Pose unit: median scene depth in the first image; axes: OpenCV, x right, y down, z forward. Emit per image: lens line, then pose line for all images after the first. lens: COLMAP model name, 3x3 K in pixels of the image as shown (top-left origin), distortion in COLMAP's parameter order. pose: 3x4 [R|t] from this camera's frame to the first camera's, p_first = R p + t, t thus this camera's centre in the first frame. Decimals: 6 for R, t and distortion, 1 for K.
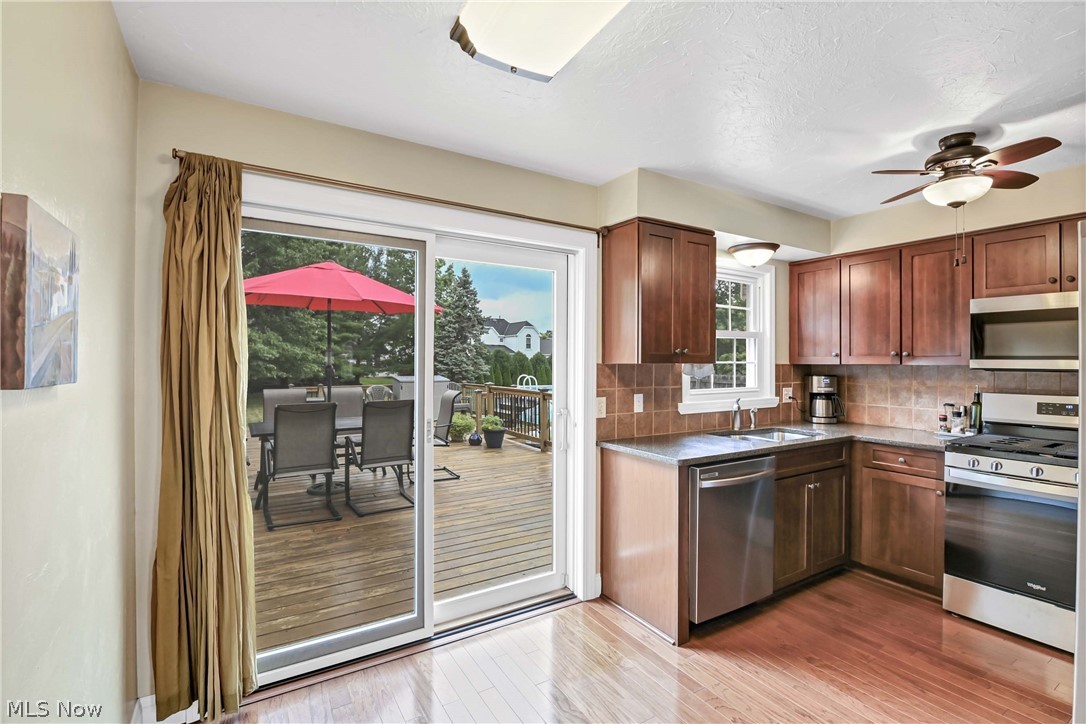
lens RADIAL K [[494.4, 0, 543.0], [0, 494.4, 362.0], [0, 0, 1]] dist [-0.002494, -0.010235]
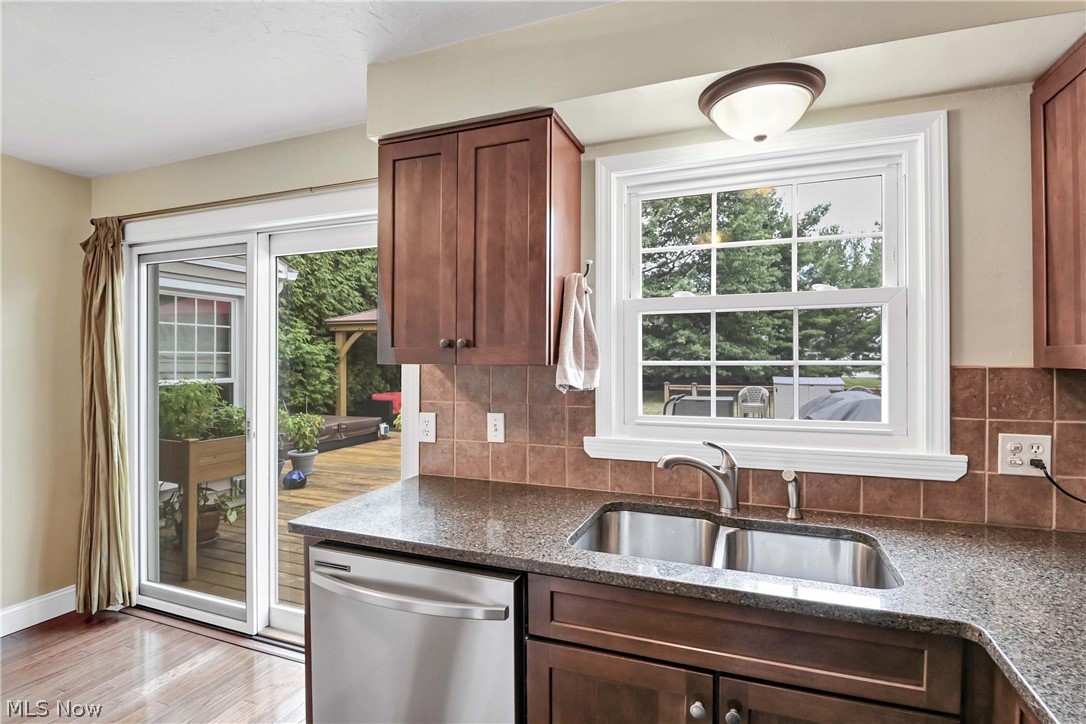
lens RADIAL K [[494.4, 0, 543.0], [0, 494.4, 362.0], [0, 0, 1]] dist [-0.002494, -0.010235]
pose [[0.616972, 0.001322, -0.786984, 0.691788], [-0.000155, 0.999999, 0.001558, -0.000927], [0.786985, -0.000839, 0.616971, 0.631804]]
